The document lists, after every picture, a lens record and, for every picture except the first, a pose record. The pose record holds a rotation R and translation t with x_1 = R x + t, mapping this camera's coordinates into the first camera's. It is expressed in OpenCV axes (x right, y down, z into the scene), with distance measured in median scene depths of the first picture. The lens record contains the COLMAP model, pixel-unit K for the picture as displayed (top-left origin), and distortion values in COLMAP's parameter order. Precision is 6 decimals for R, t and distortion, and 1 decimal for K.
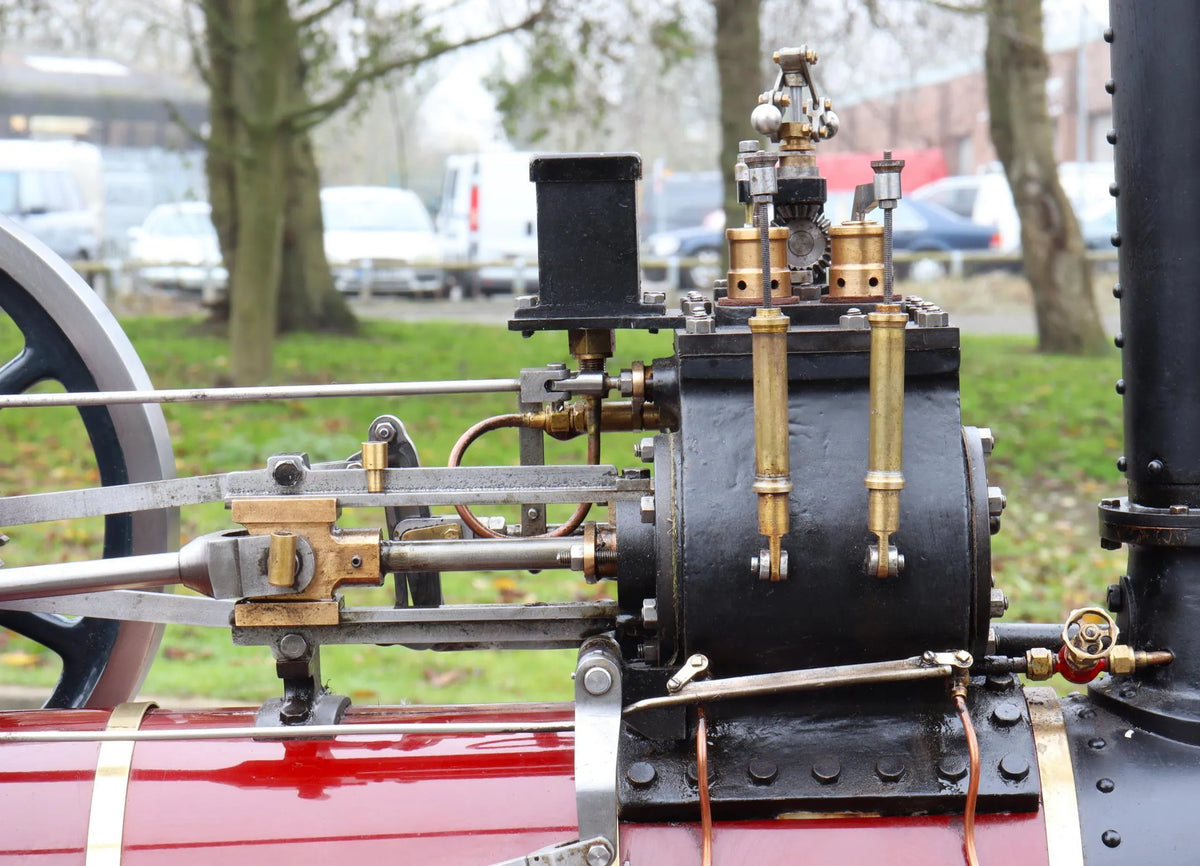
lens RADIAL K [[3120.6, 0, 610.9], [0, 3120.6, 429.1], [0, 0, 1]] dist [-0.098533, 0.000000]
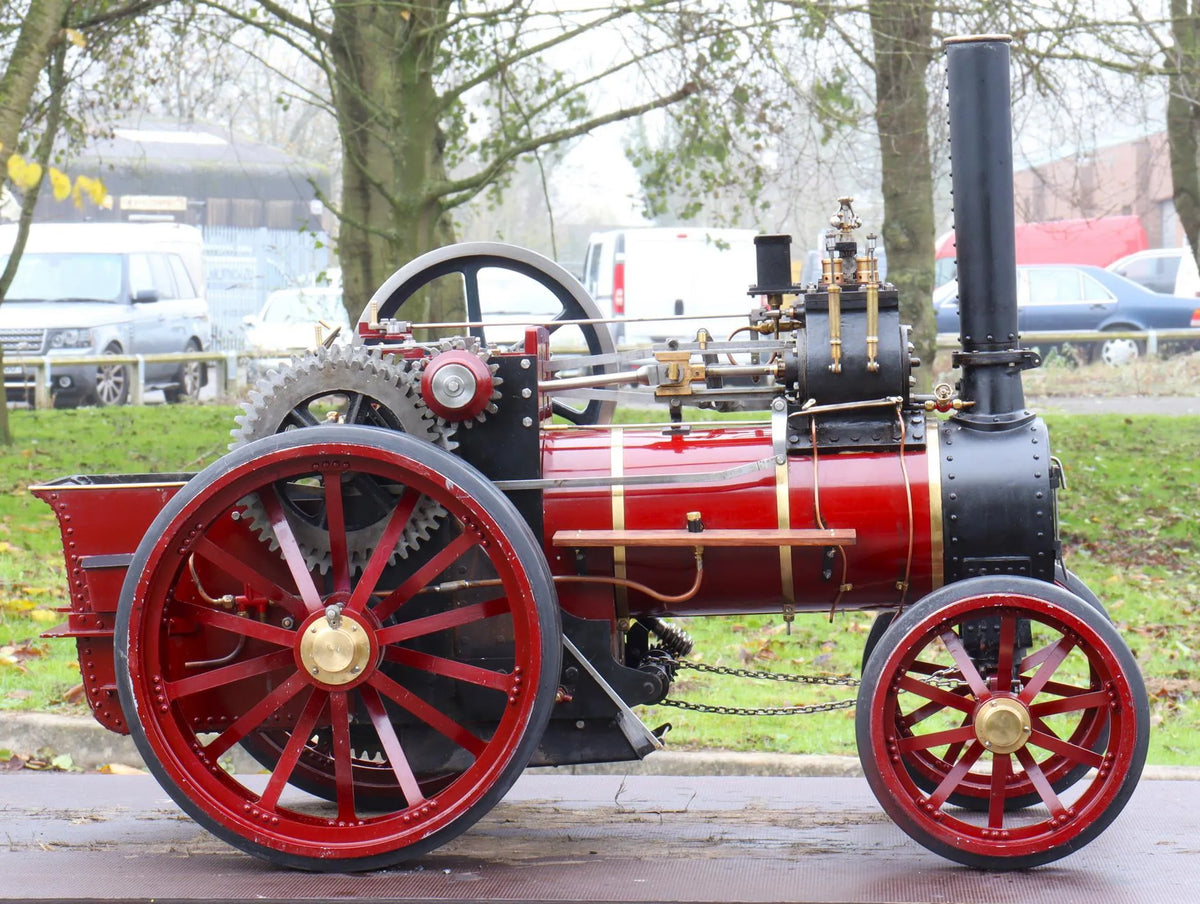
lens RADIAL K [[3798.0, 0, 612.6], [0, 3798.0, 422.1], [0, 0, 1]] dist [0.135371, 0.000000]
pose [[0.999114, -0.011002, -0.040631, -0.015453], [0.009509, 0.999279, -0.036764, 0.220789], [0.041006, 0.036345, 0.998498, -2.604123]]
